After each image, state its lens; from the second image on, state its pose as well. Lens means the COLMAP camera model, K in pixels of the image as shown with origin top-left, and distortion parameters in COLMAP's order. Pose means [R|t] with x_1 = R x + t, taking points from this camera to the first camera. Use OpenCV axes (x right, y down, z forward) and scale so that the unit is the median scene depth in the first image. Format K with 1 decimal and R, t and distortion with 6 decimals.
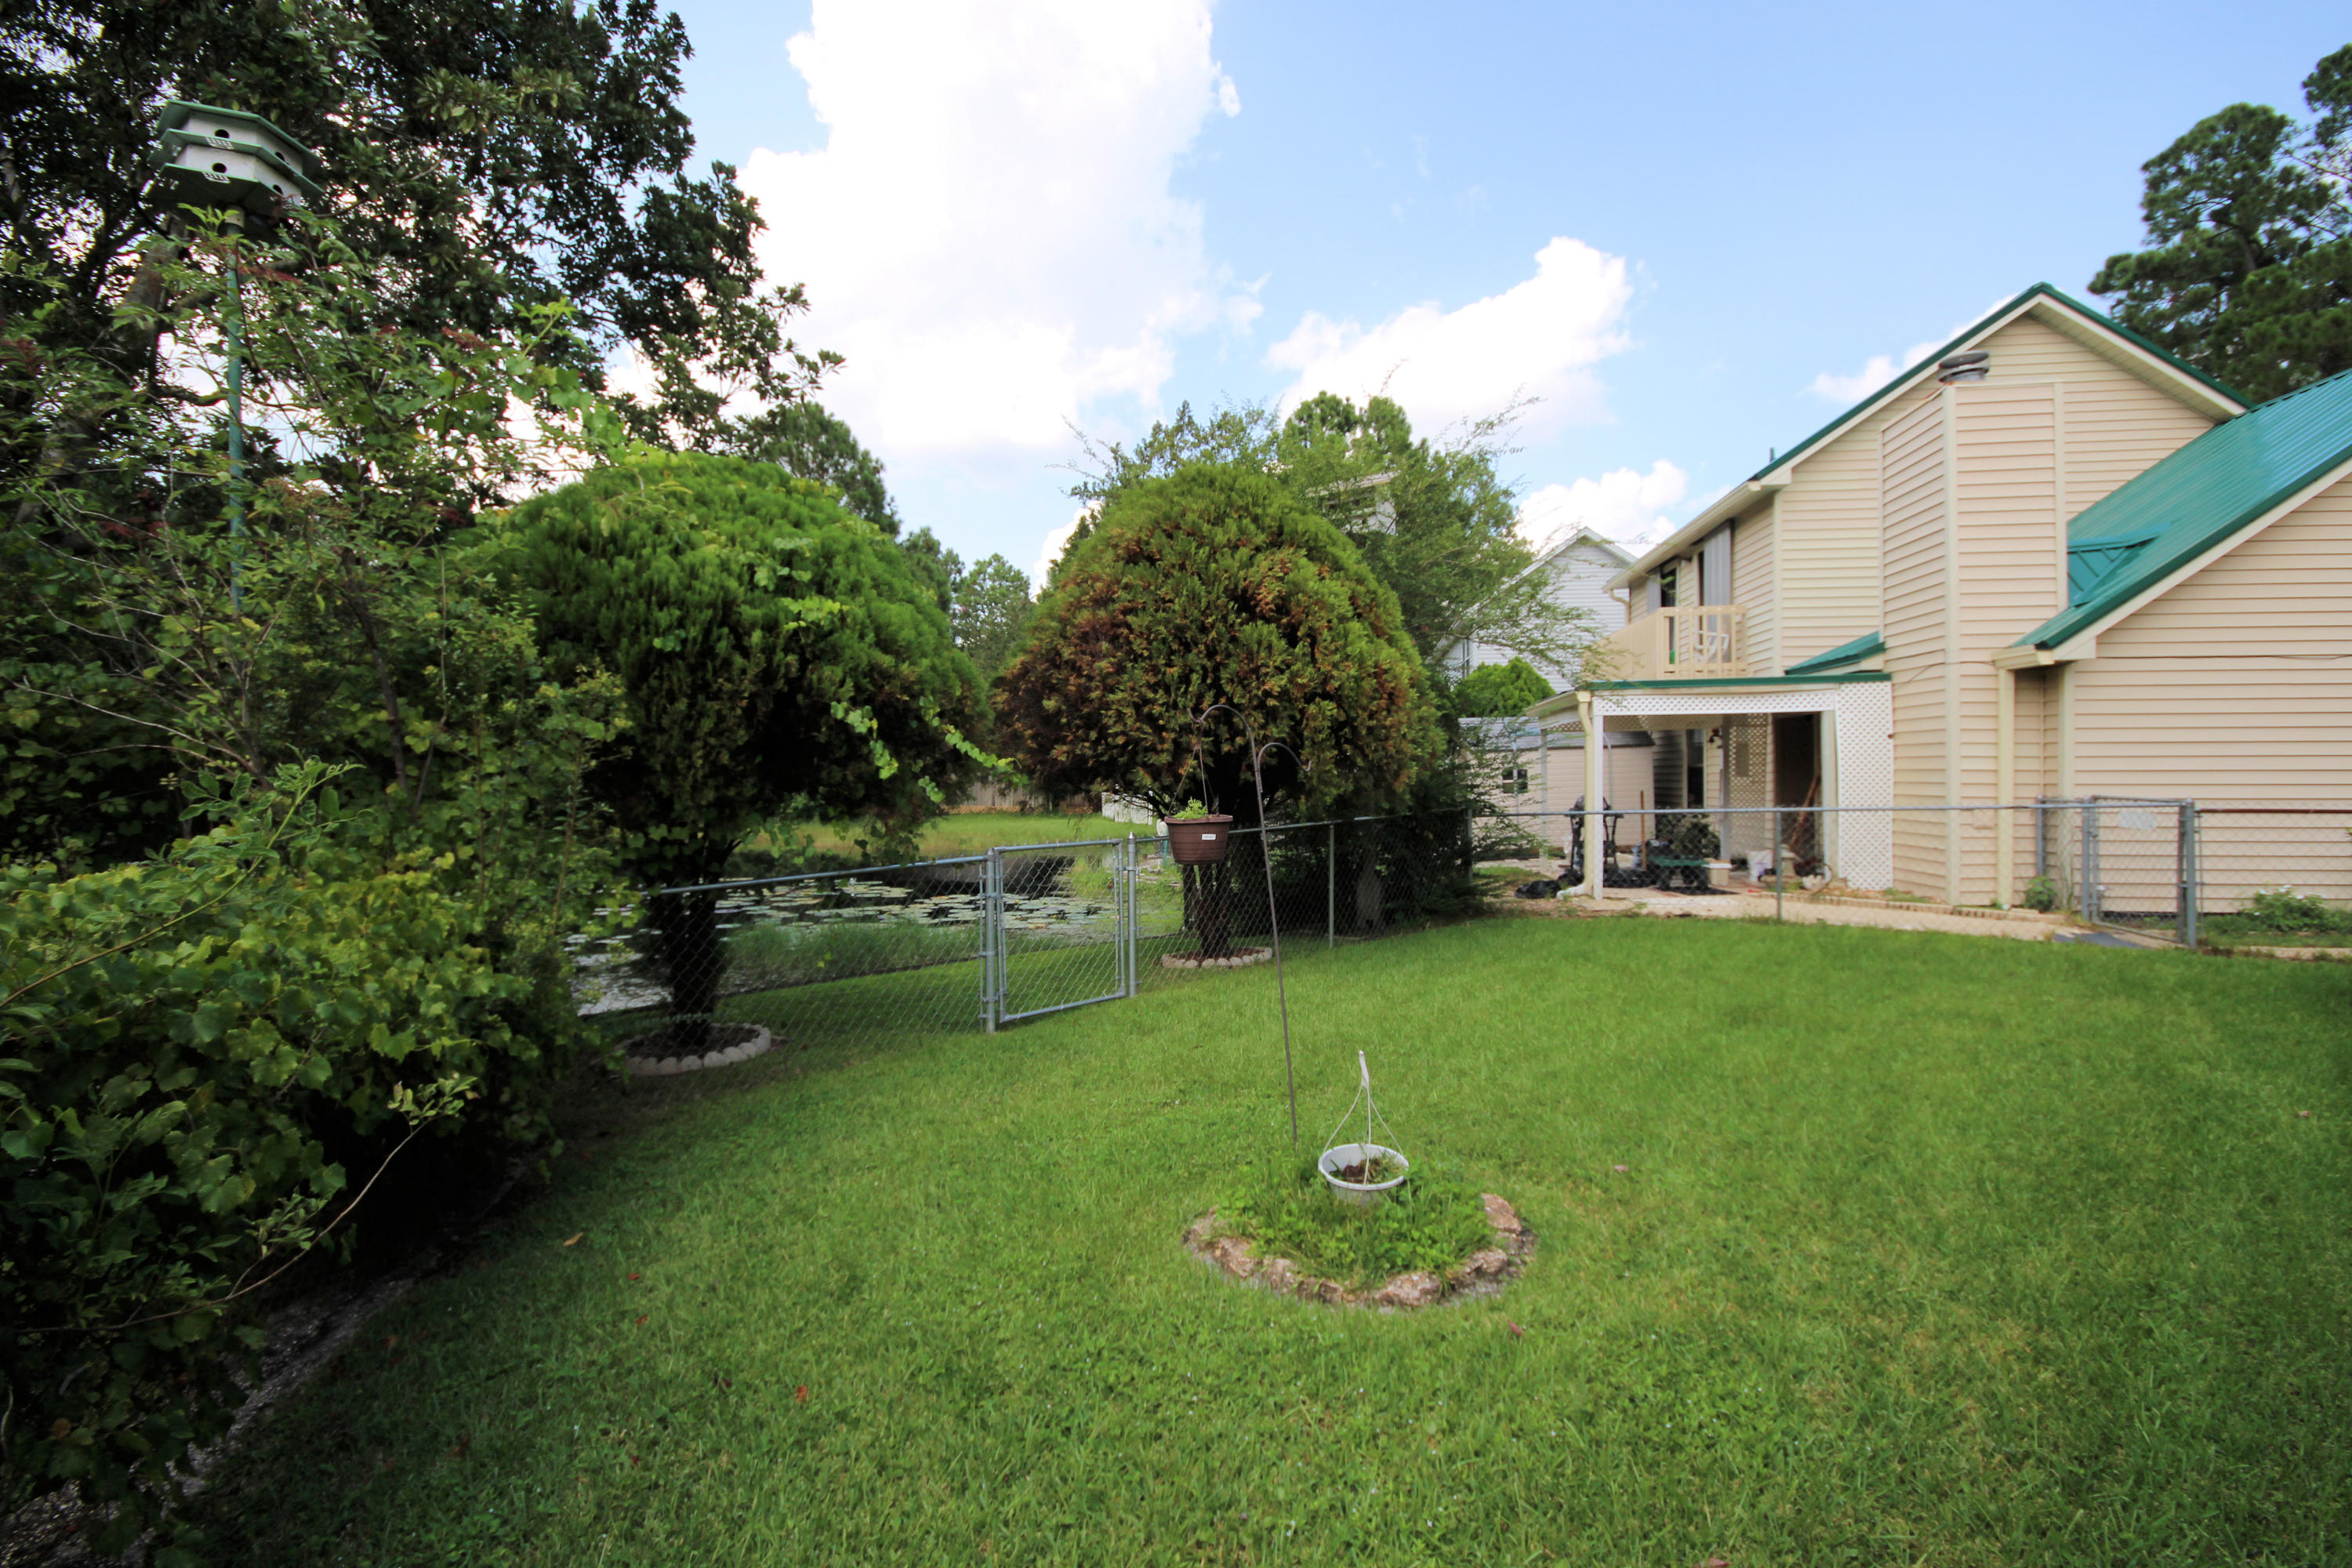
lens RADIAL K [[1092.6, 0, 1186.6], [0, 1092.6, 784.1], [0, 0, 1]] dist [-0.001870, -0.001032]
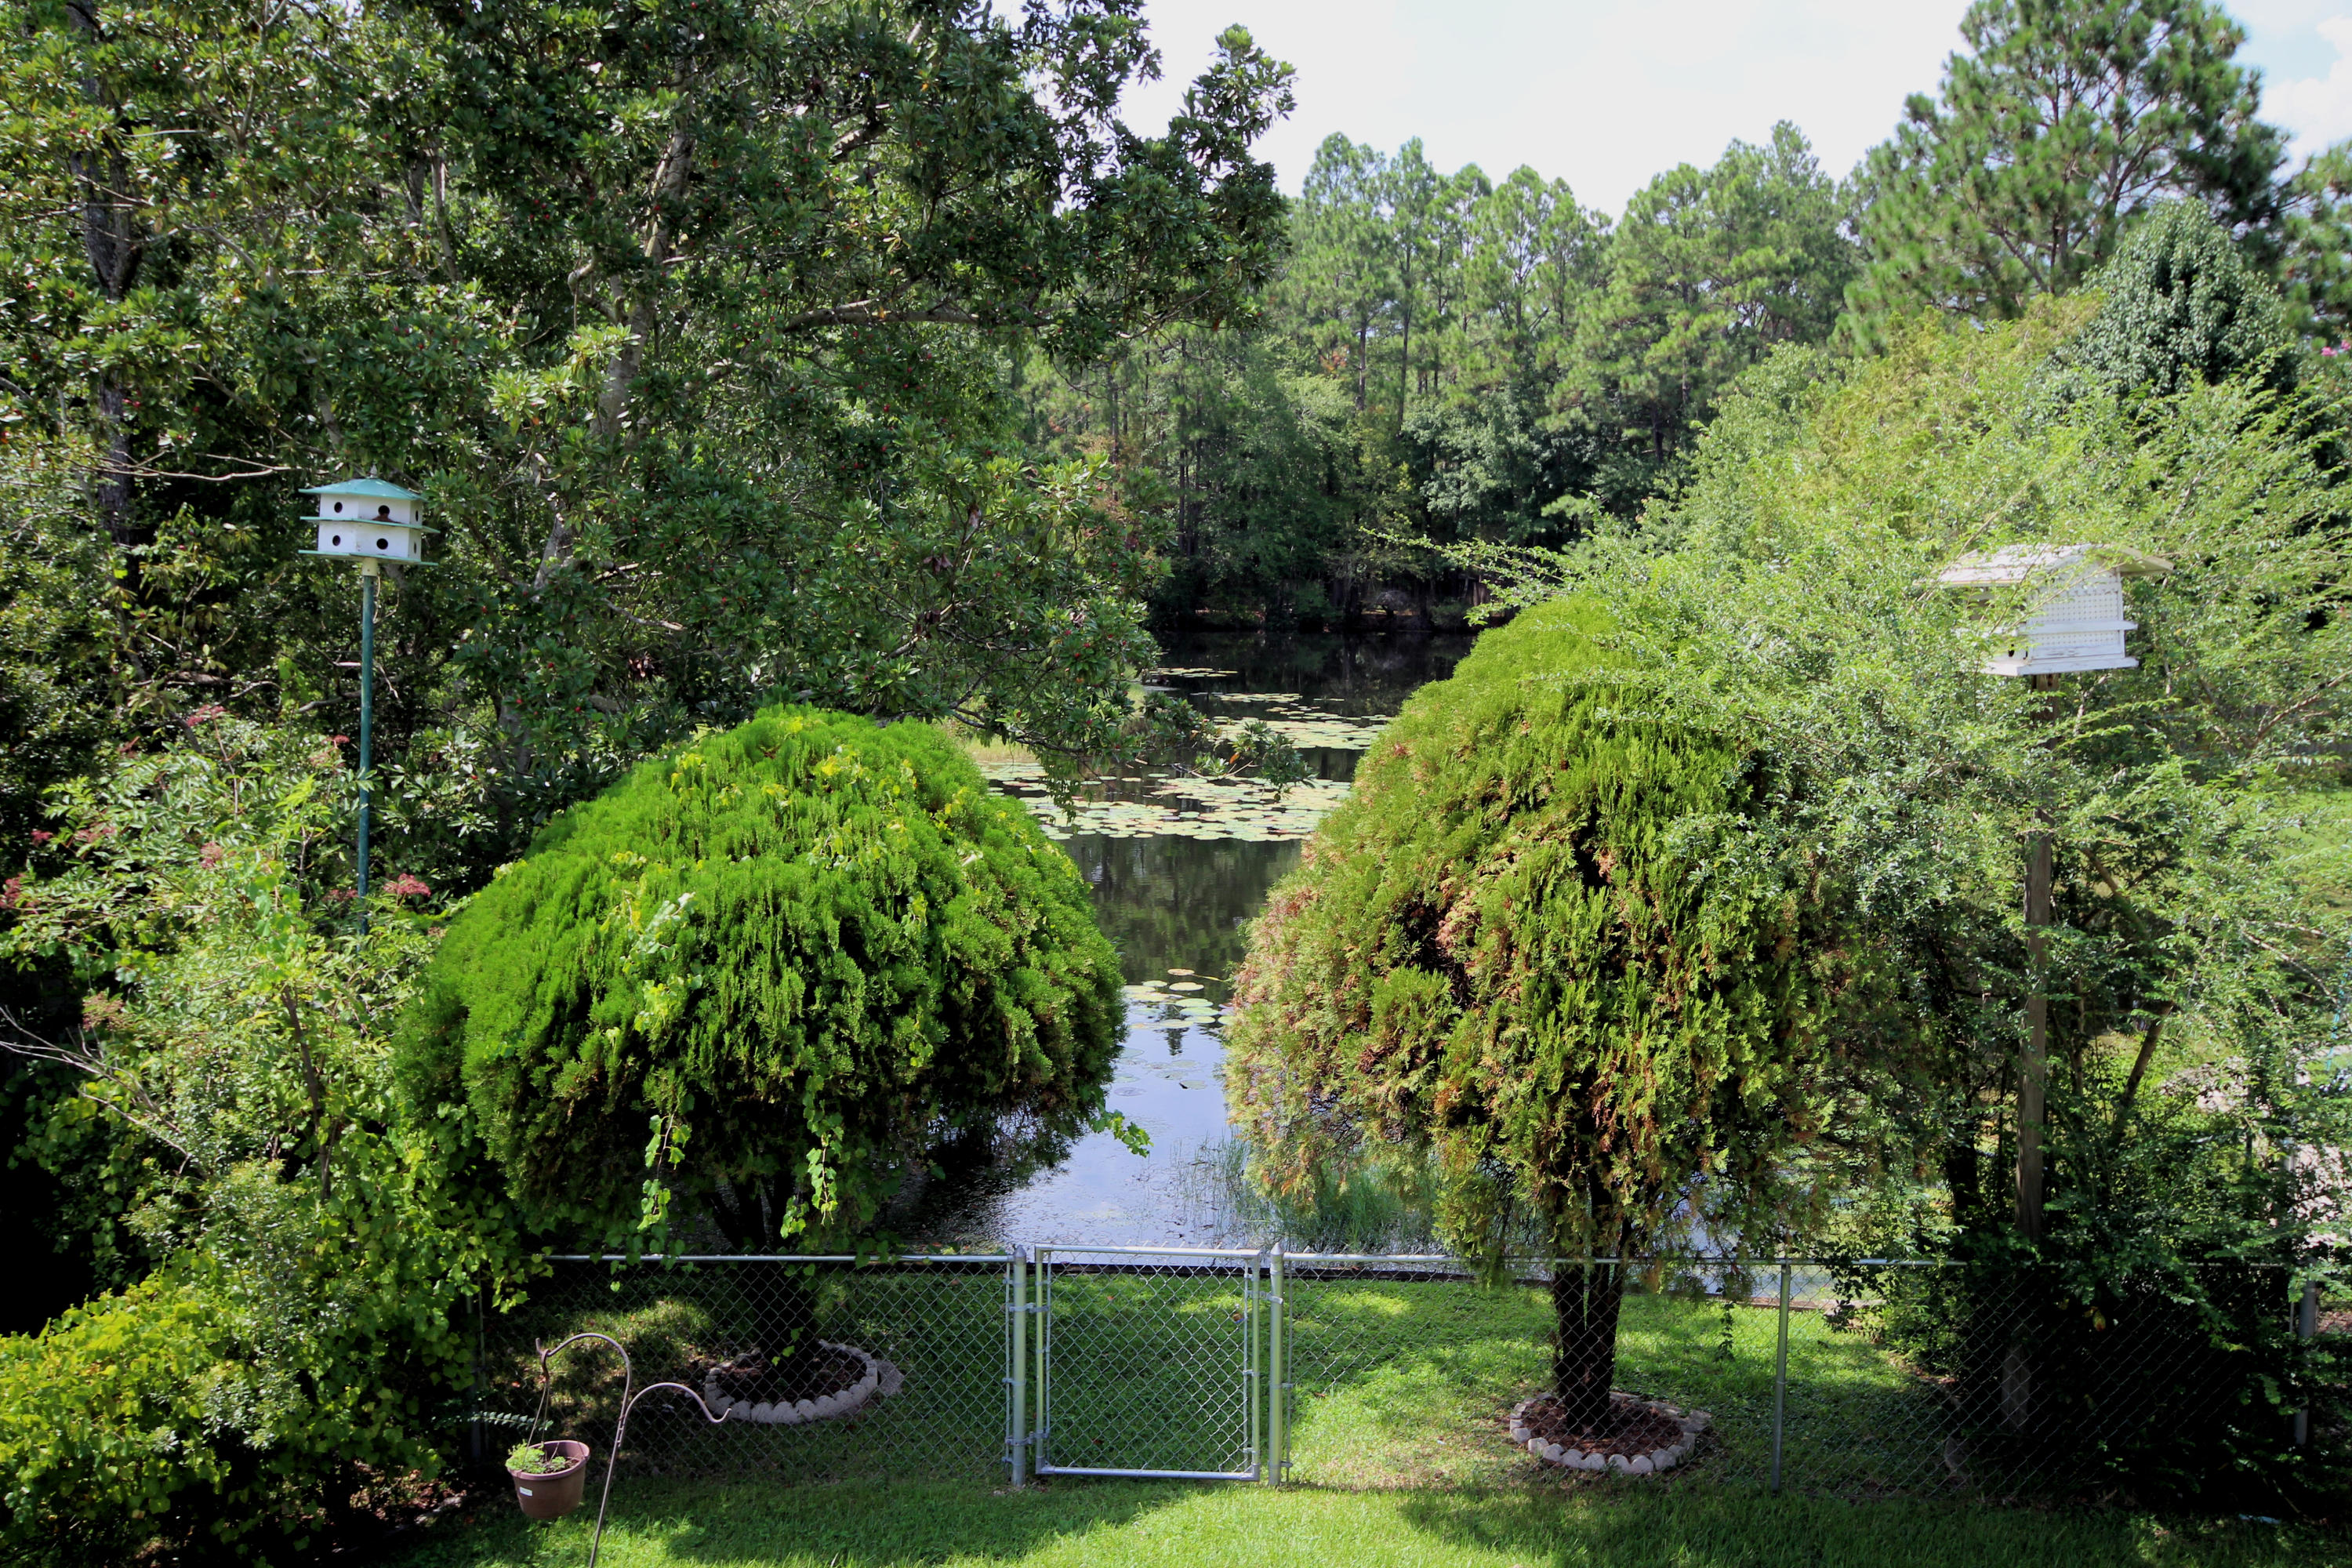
lens RADIAL K [[2032.1, 0, 1198.8], [0, 2032.1, 786.6], [0, 0, 1]] dist [0.002559, 0.048444]
pose [[0.653088, 0.106453, -0.749762, 0.763912], [-0.016915, 0.991874, 0.126094, -0.362611], [0.757093, -0.069669, 0.649582, 0.183214]]
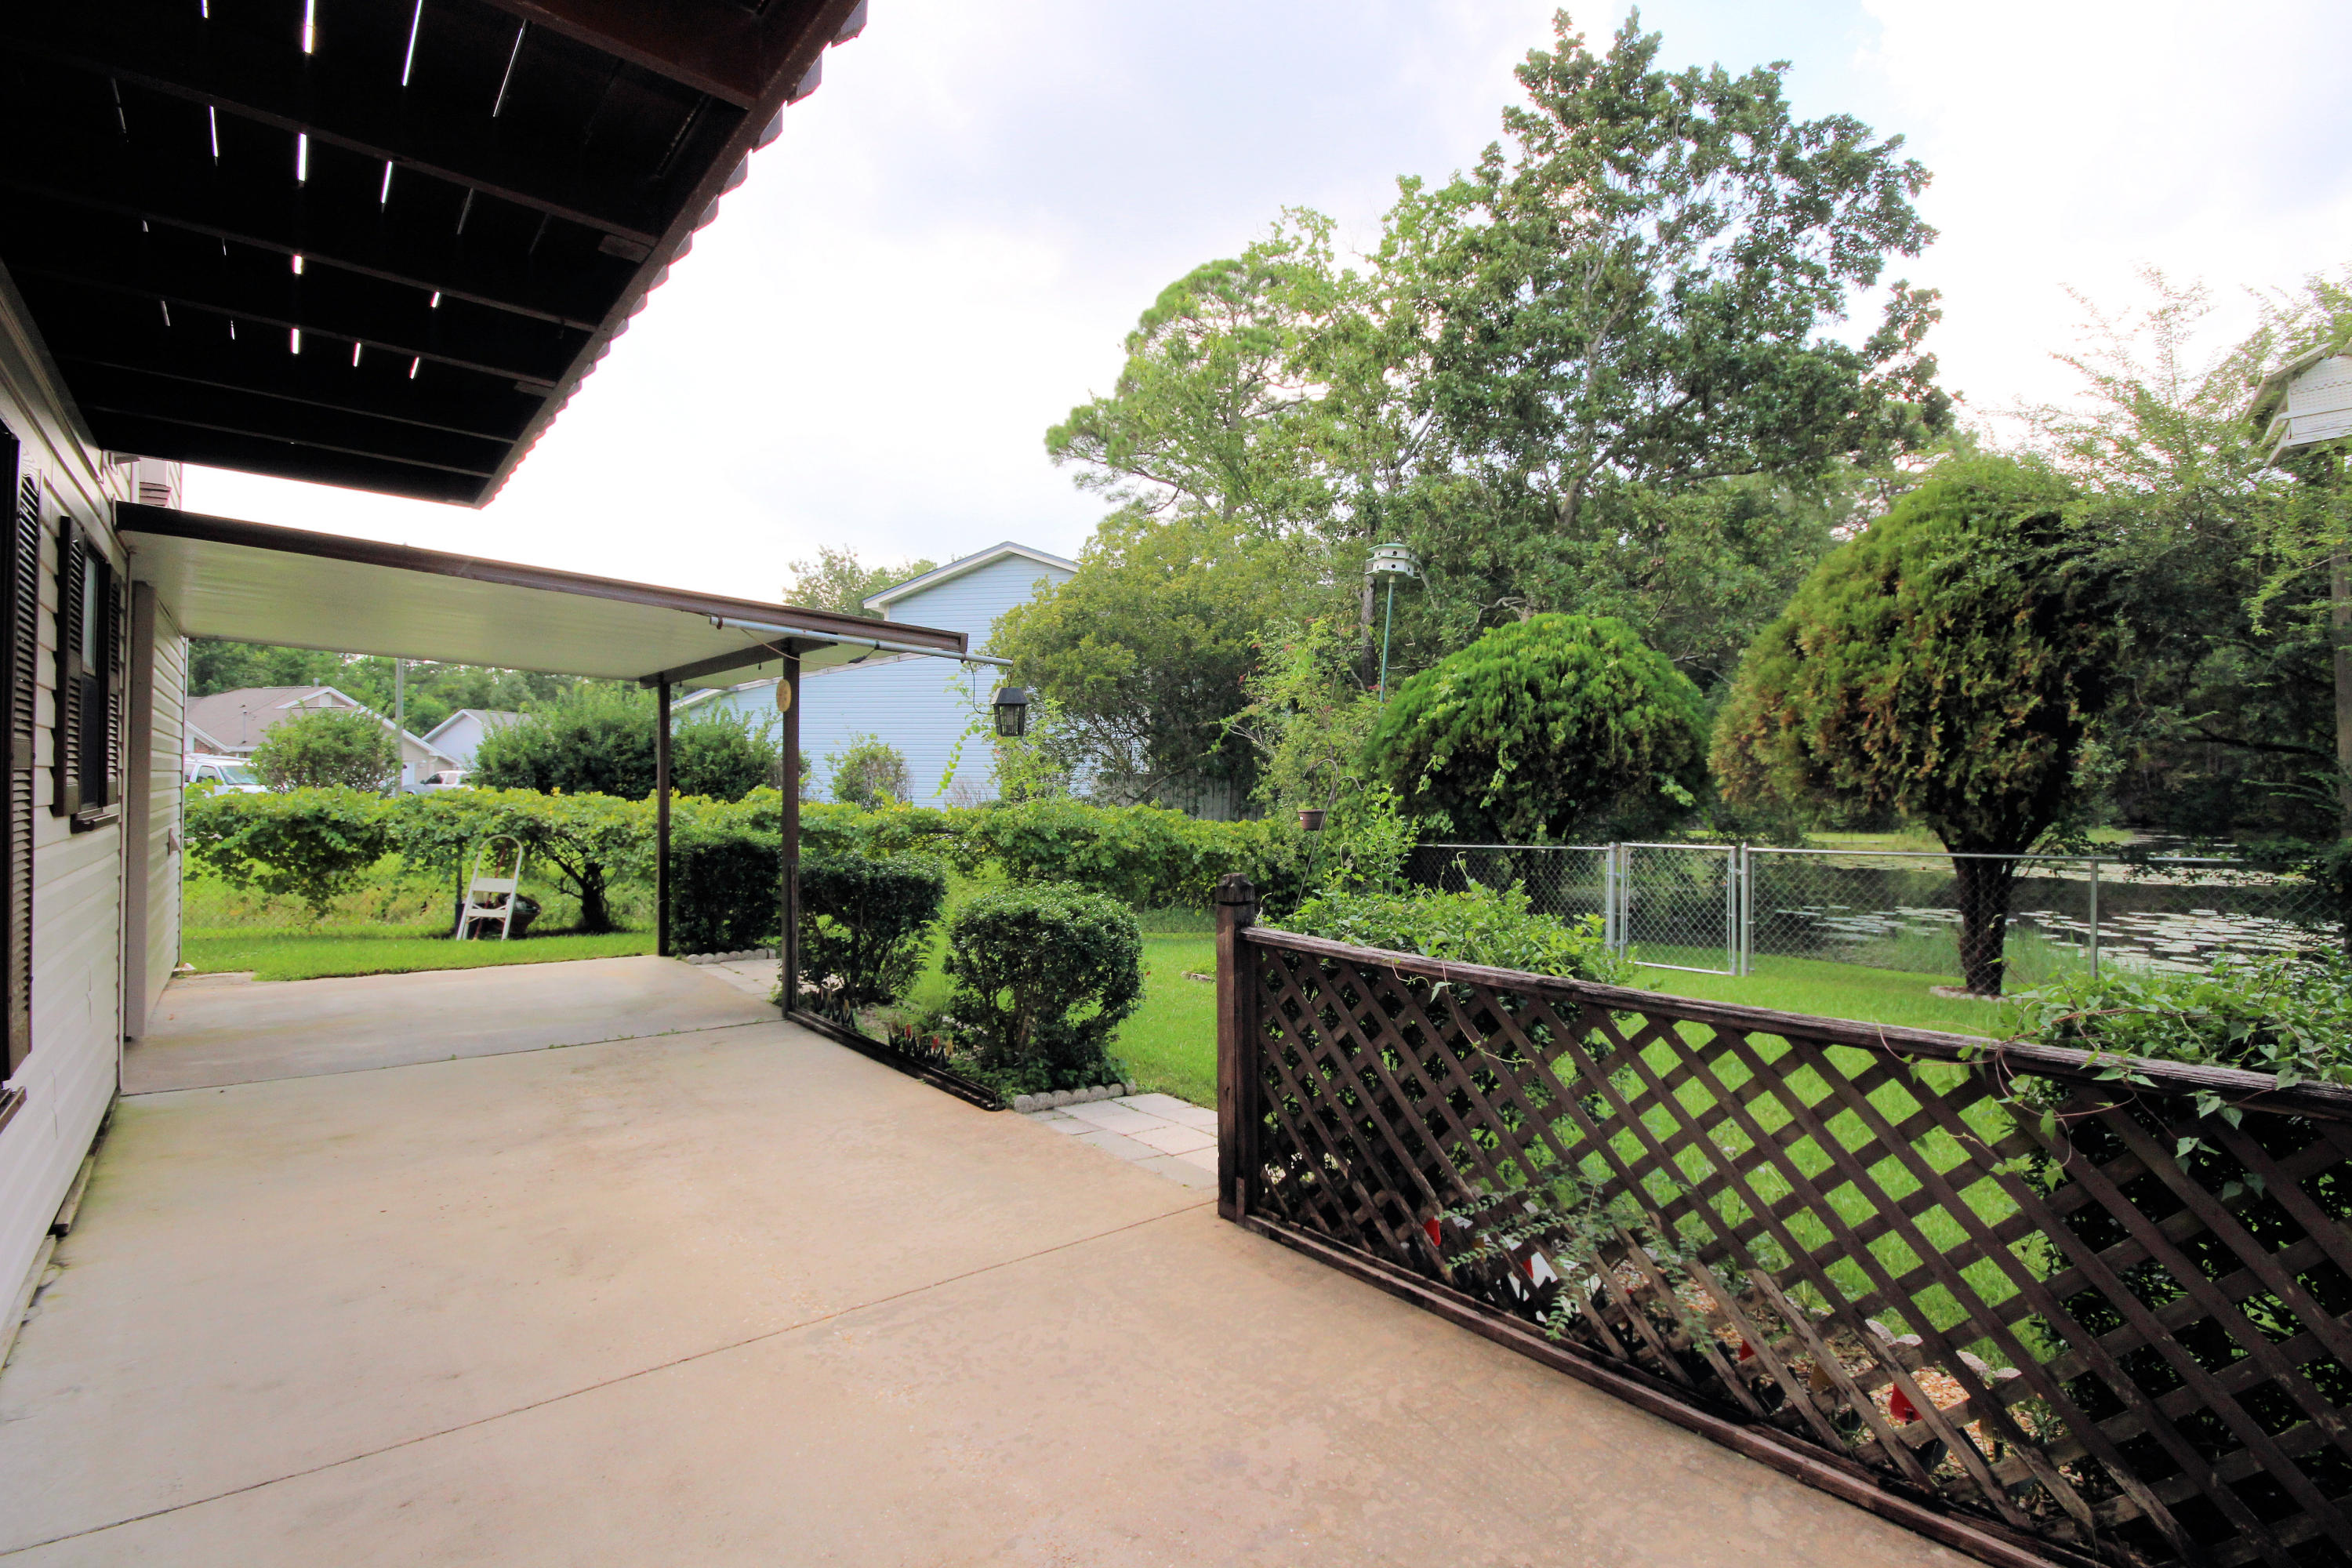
lens RADIAL K [[1091.4, 0, 1190.1], [0, 1091.4, 782.9], [0, 0, 1]] dist [-0.001864, 0.000335]
pose [[-0.089006, -0.002952, -0.996027, 1.143104], [-0.016553, 0.999862, -0.001485, -0.009384], [0.995894, 0.016355, -0.089042, 0.473086]]
